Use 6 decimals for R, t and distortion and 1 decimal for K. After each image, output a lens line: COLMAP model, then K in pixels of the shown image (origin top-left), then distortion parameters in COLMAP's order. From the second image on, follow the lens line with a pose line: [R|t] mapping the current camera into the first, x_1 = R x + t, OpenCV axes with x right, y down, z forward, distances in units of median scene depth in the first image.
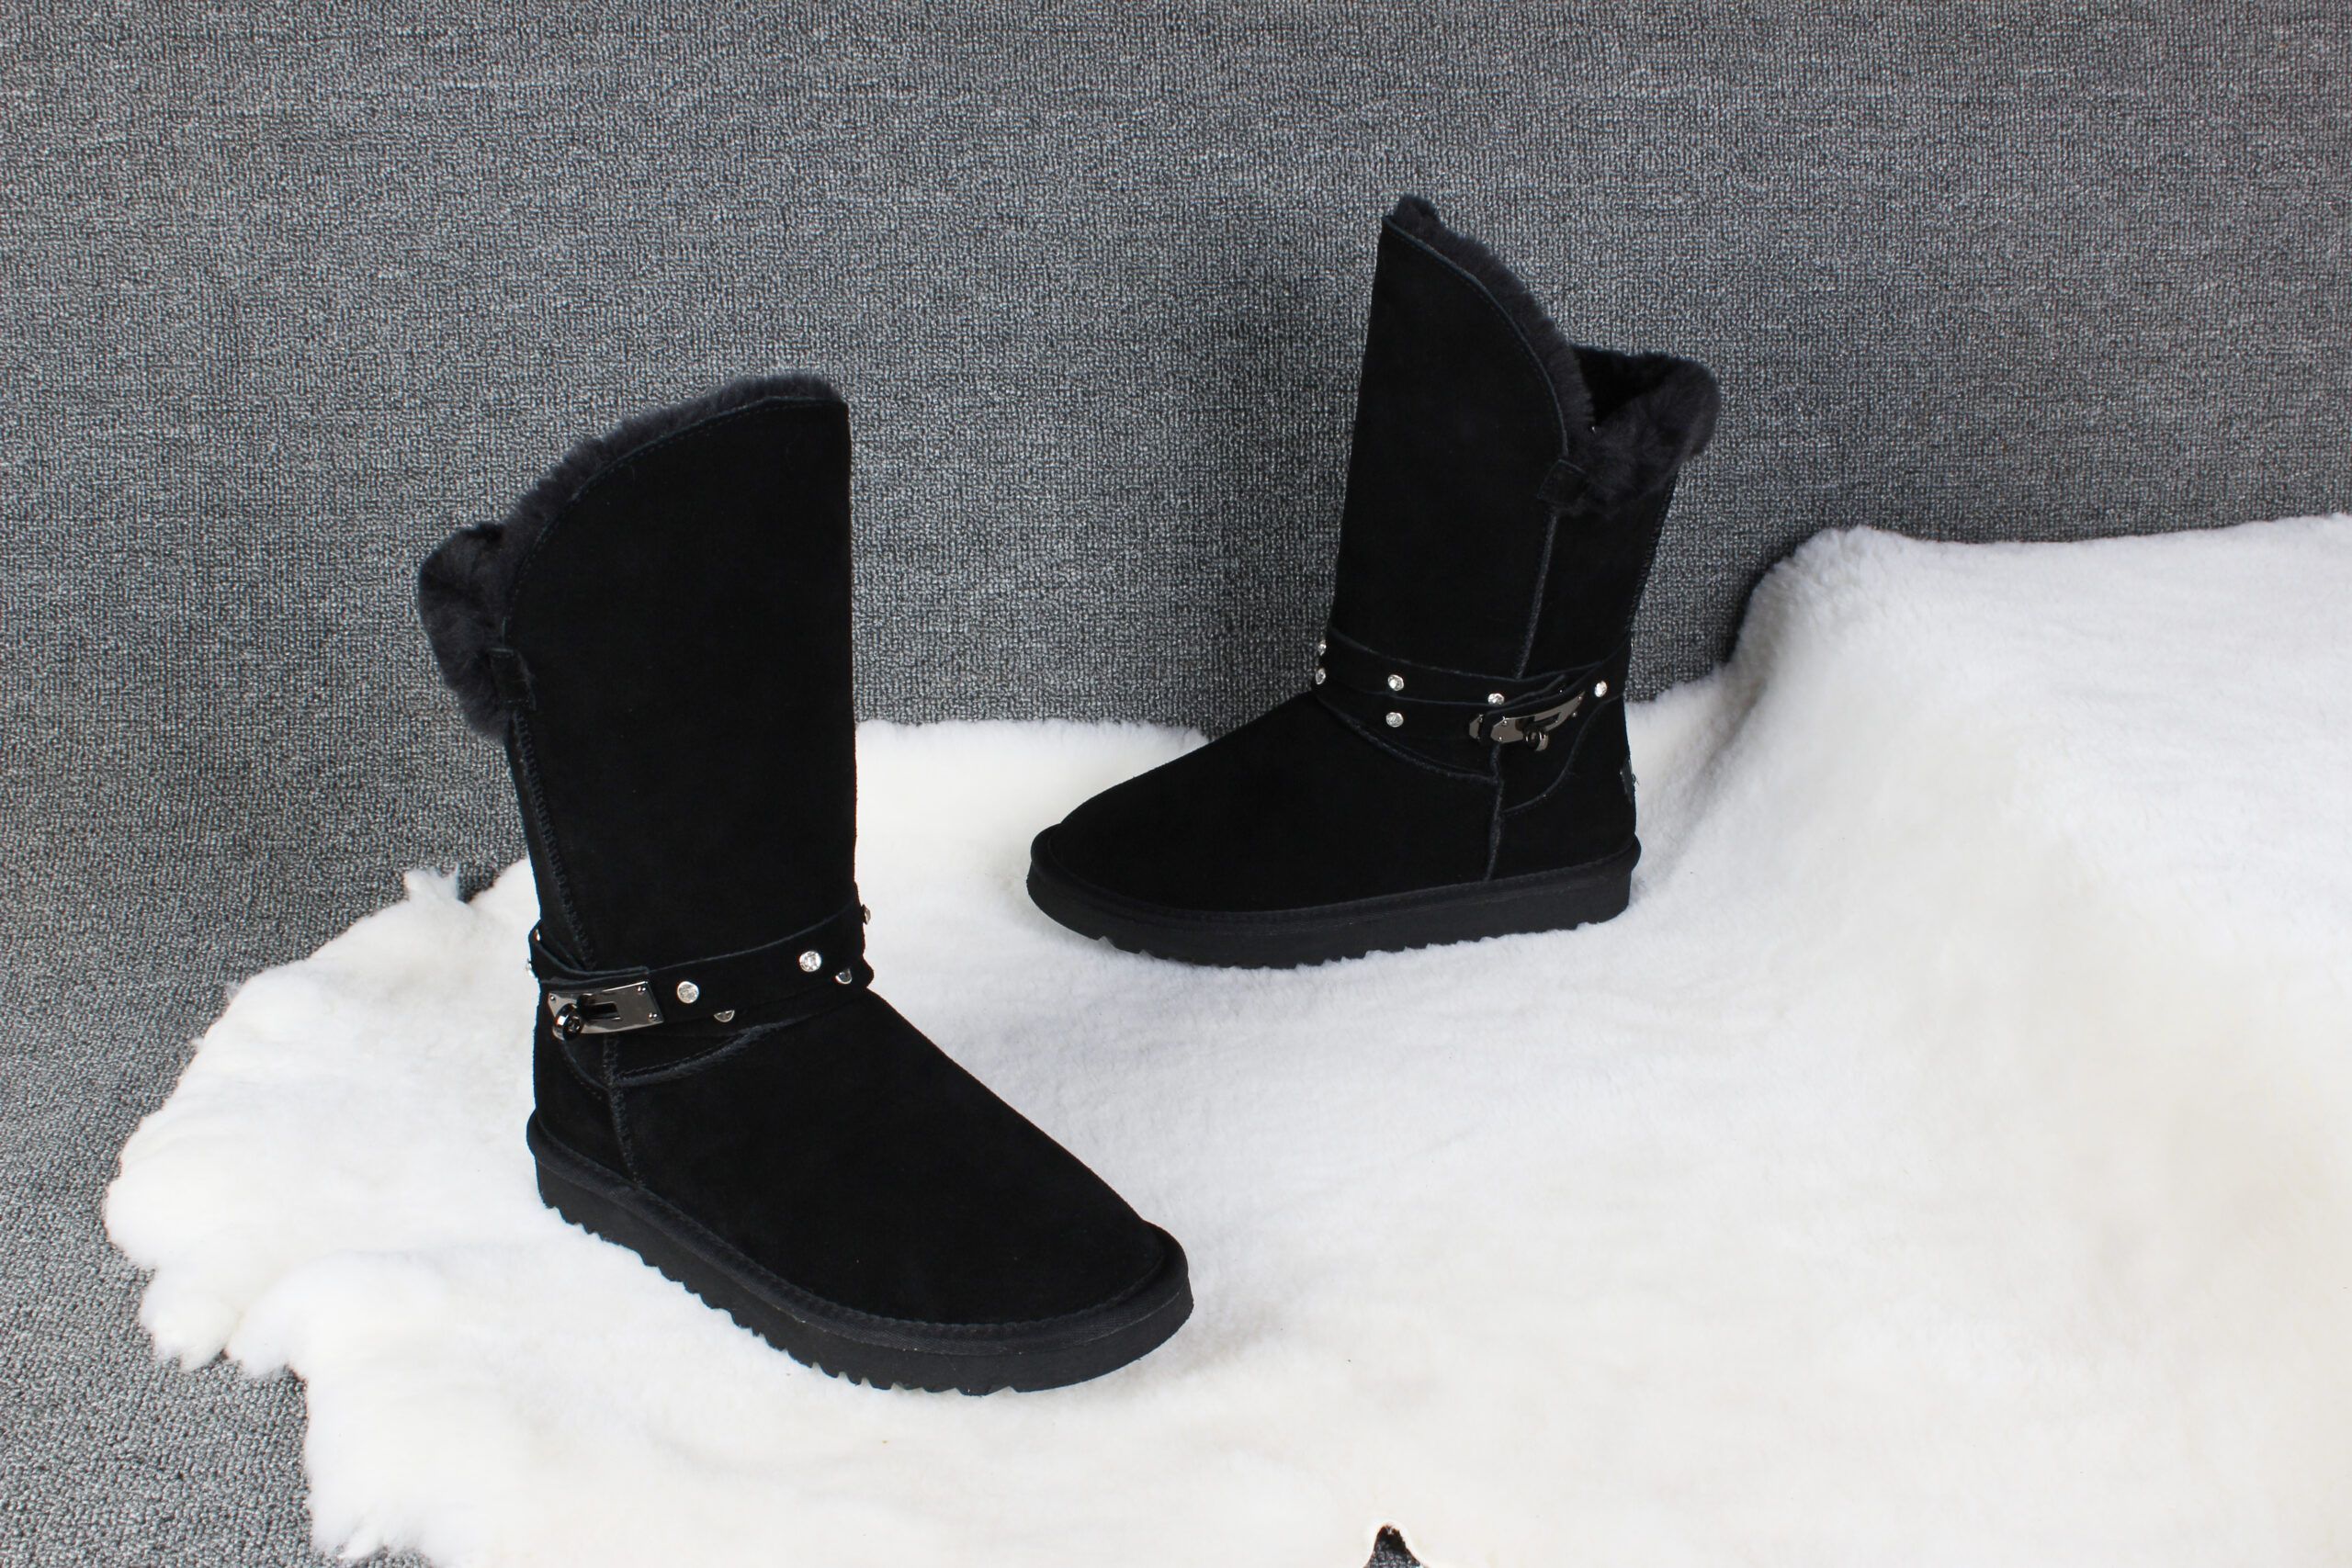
lens RADIAL K [[2687.2, 0, 1177.8], [0, 2687.2, 784.0], [0, 0, 1]] dist [-0.130495, 0.189081]
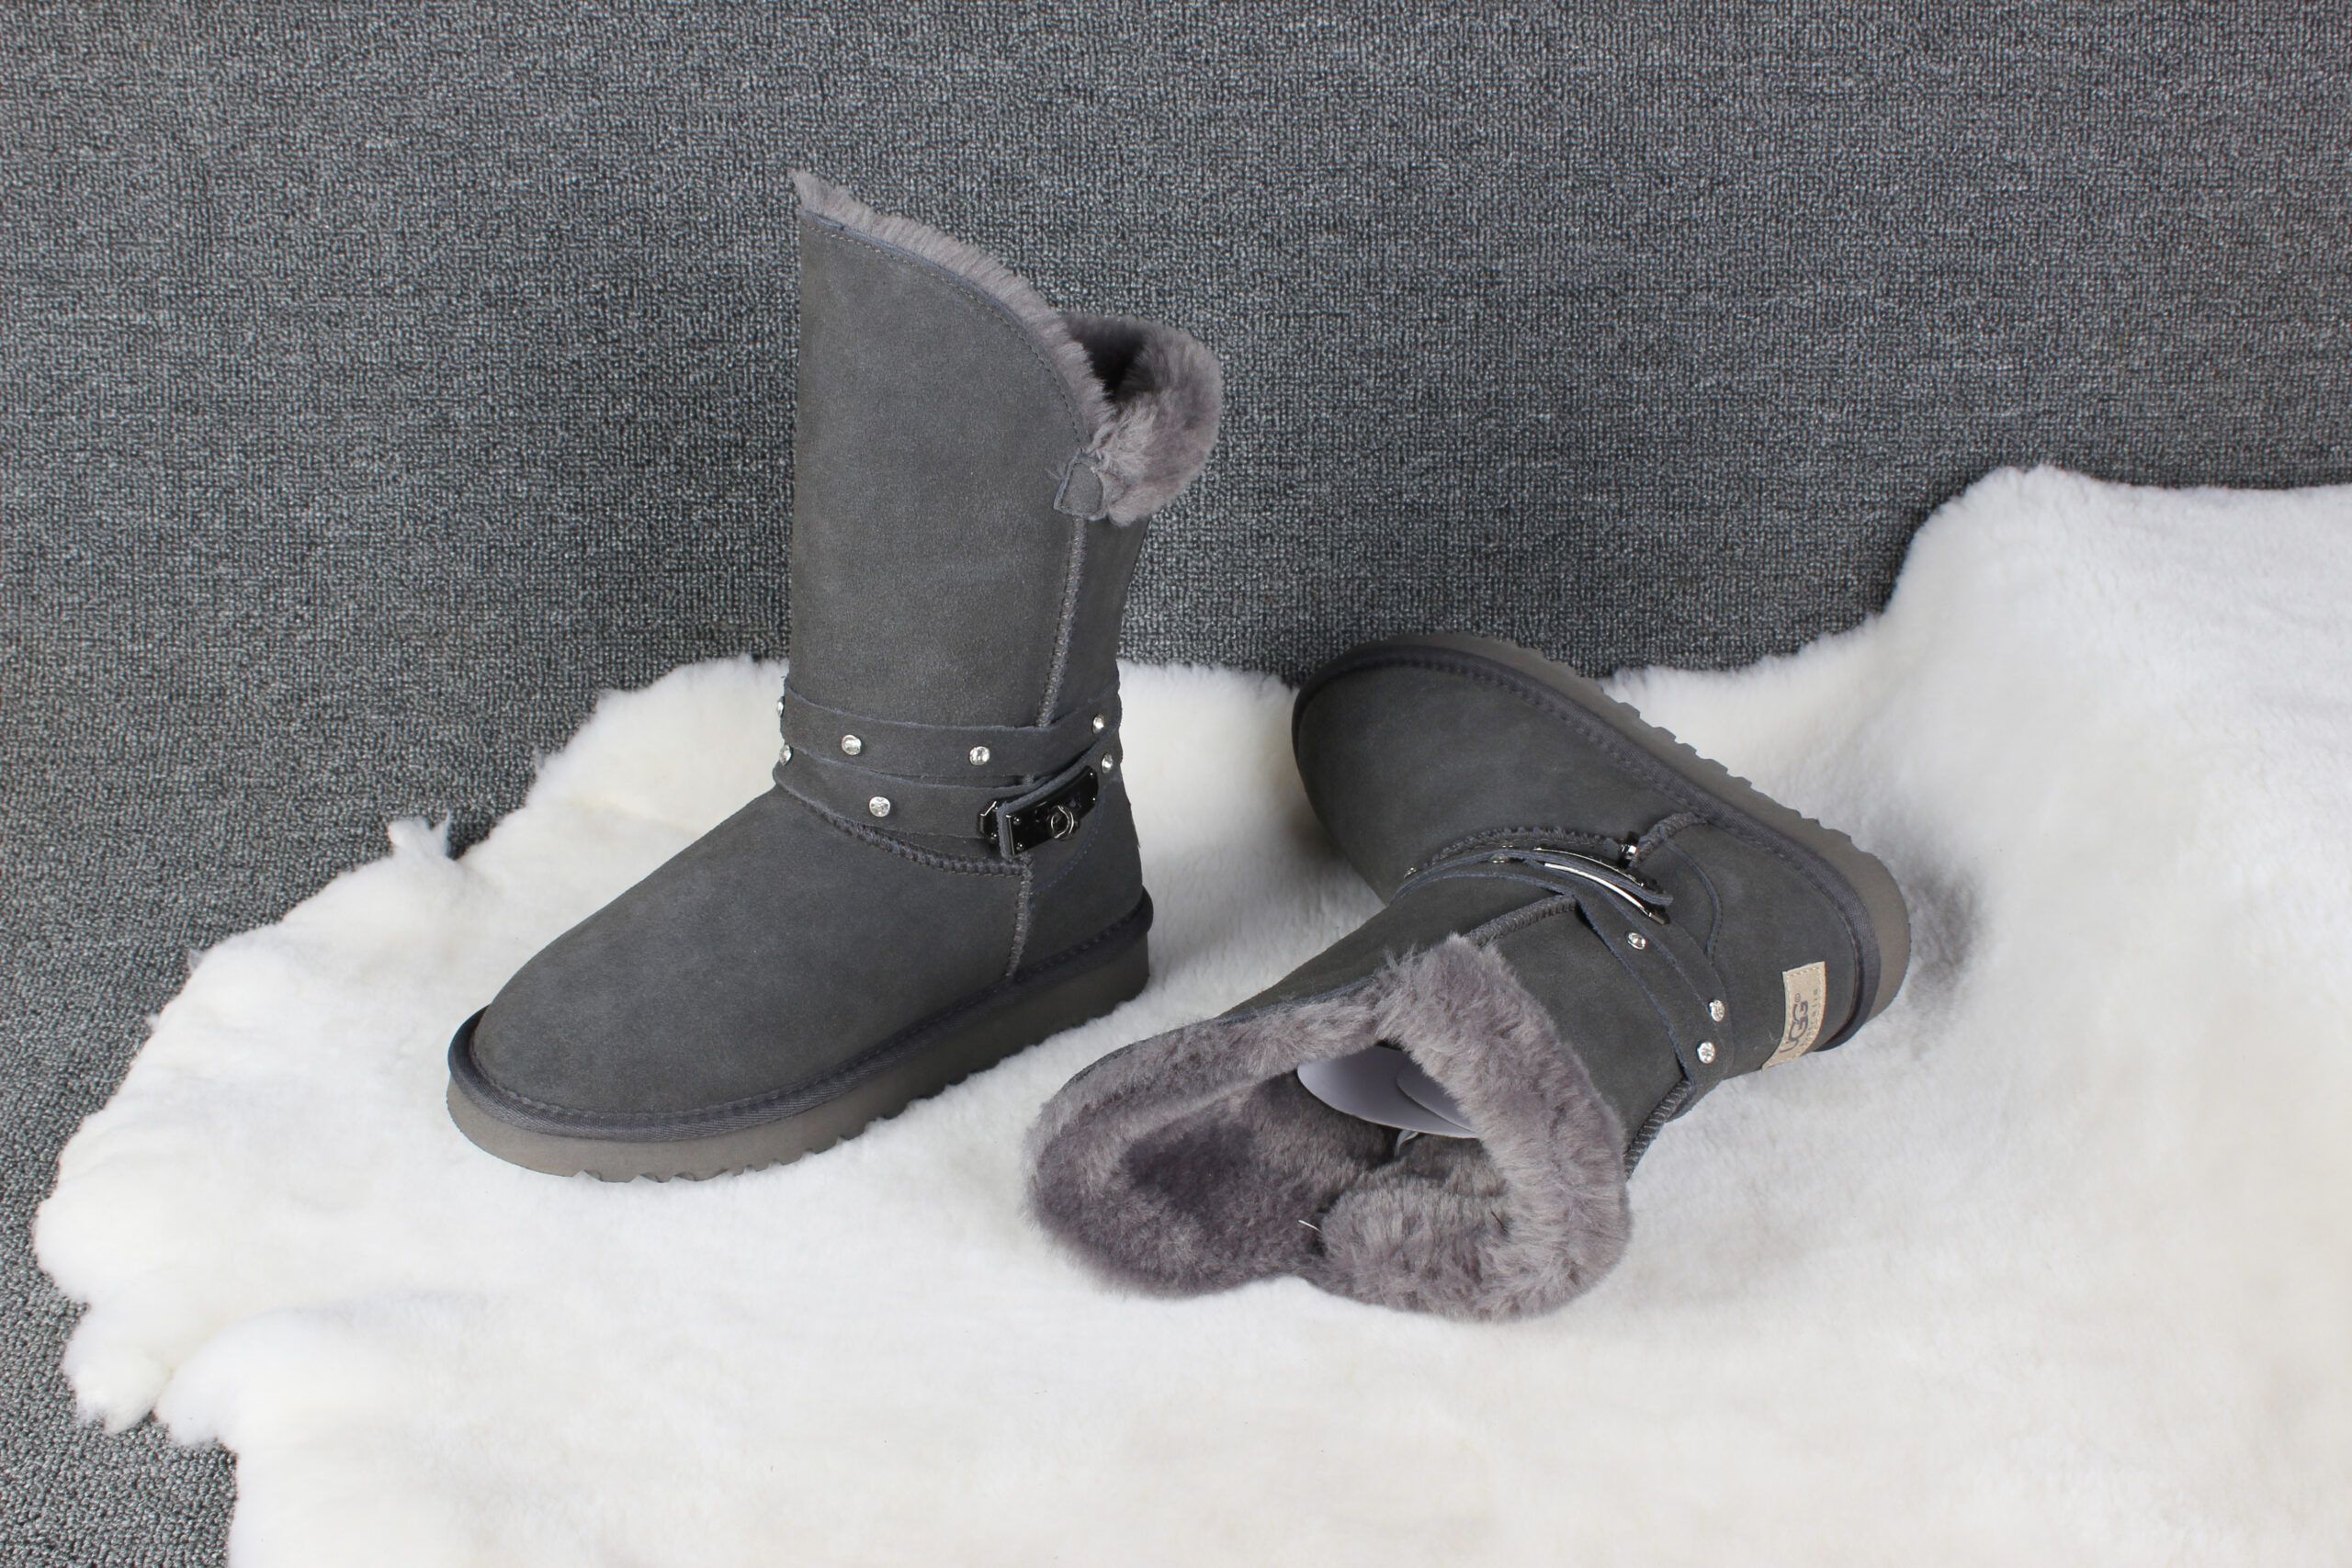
lens RADIAL K [[2822.7, 0, 1175.4], [0, 2822.7, 771.6], [0, 0, 1]] dist [-0.113431, 0.174102]
pose [[0.998282, 0.030120, -0.050248, 0.022147], [-0.025633, 0.995819, 0.087680, -0.071262], [0.052679, -0.086242, 0.994881, 0.066838]]
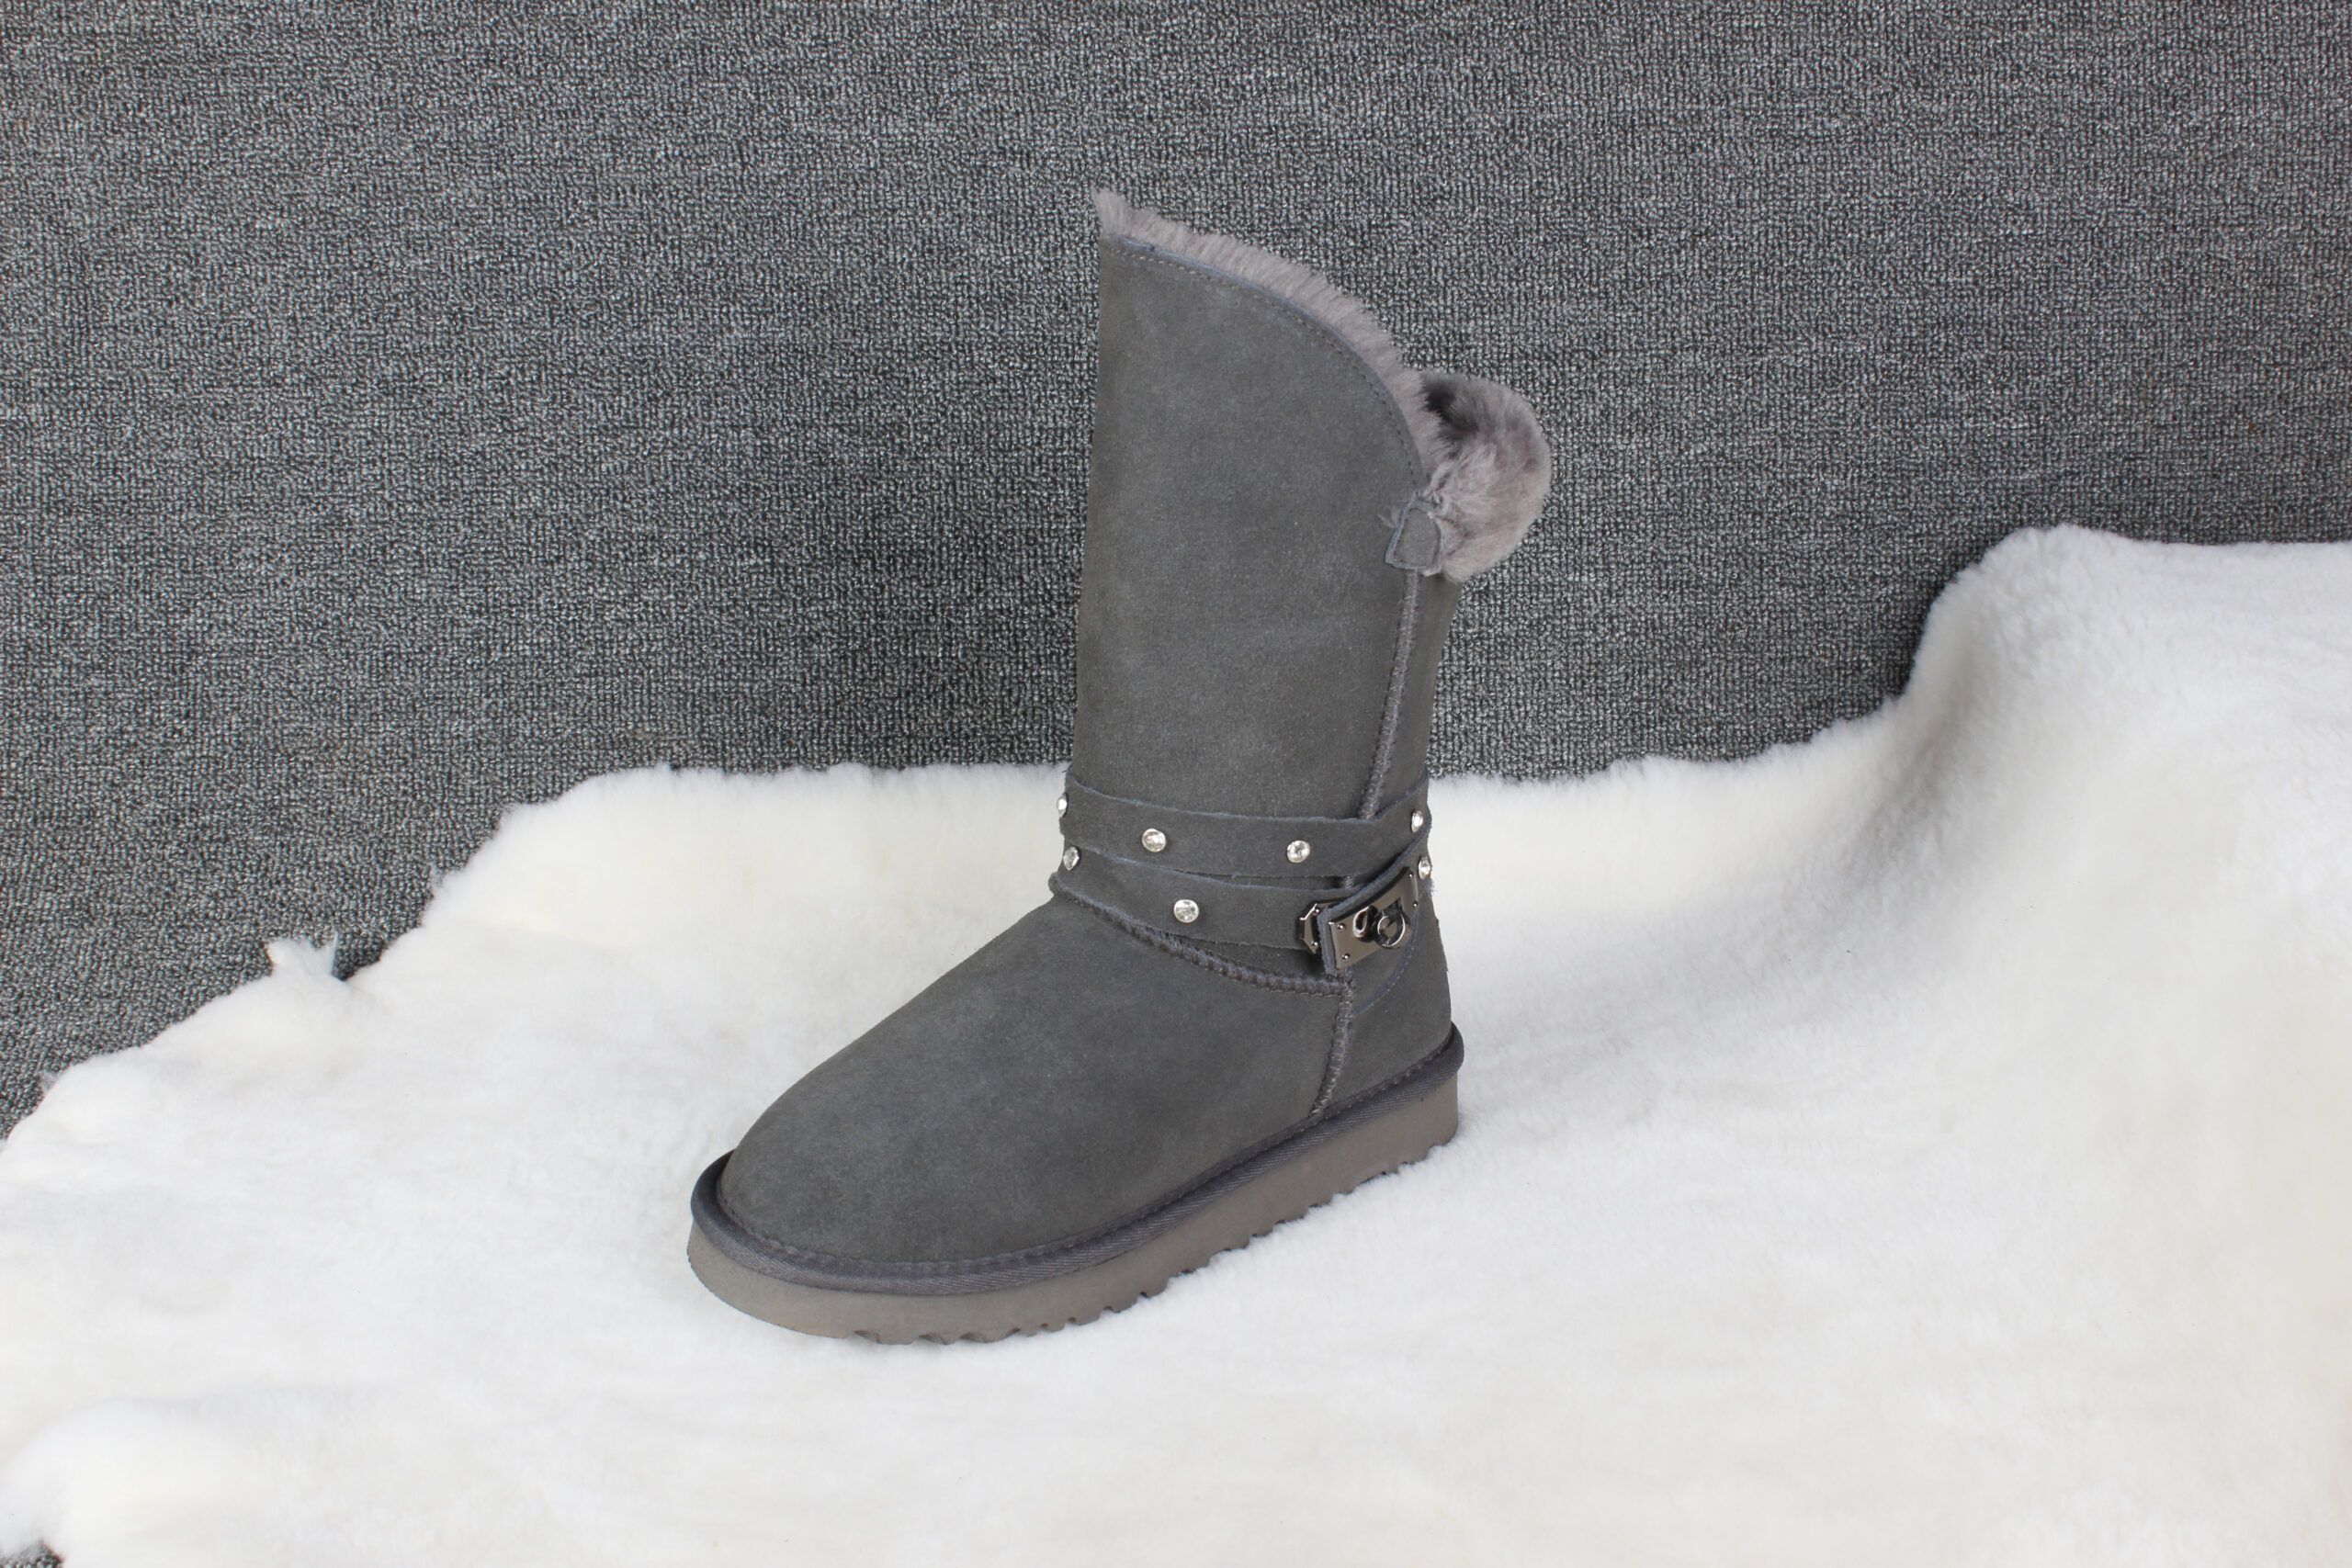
lens RADIAL K [[3095.7, 0, 1185.2], [0, 3095.7, 782.4], [0, 0, 1]] dist [-0.087620, 0.161965]
pose [[0.998351, 0.002607, -0.057337, 0.045200], [-0.004567, 0.999409, -0.034076, 0.014304], [0.057215, 0.034282, 0.997773, 0.060988]]
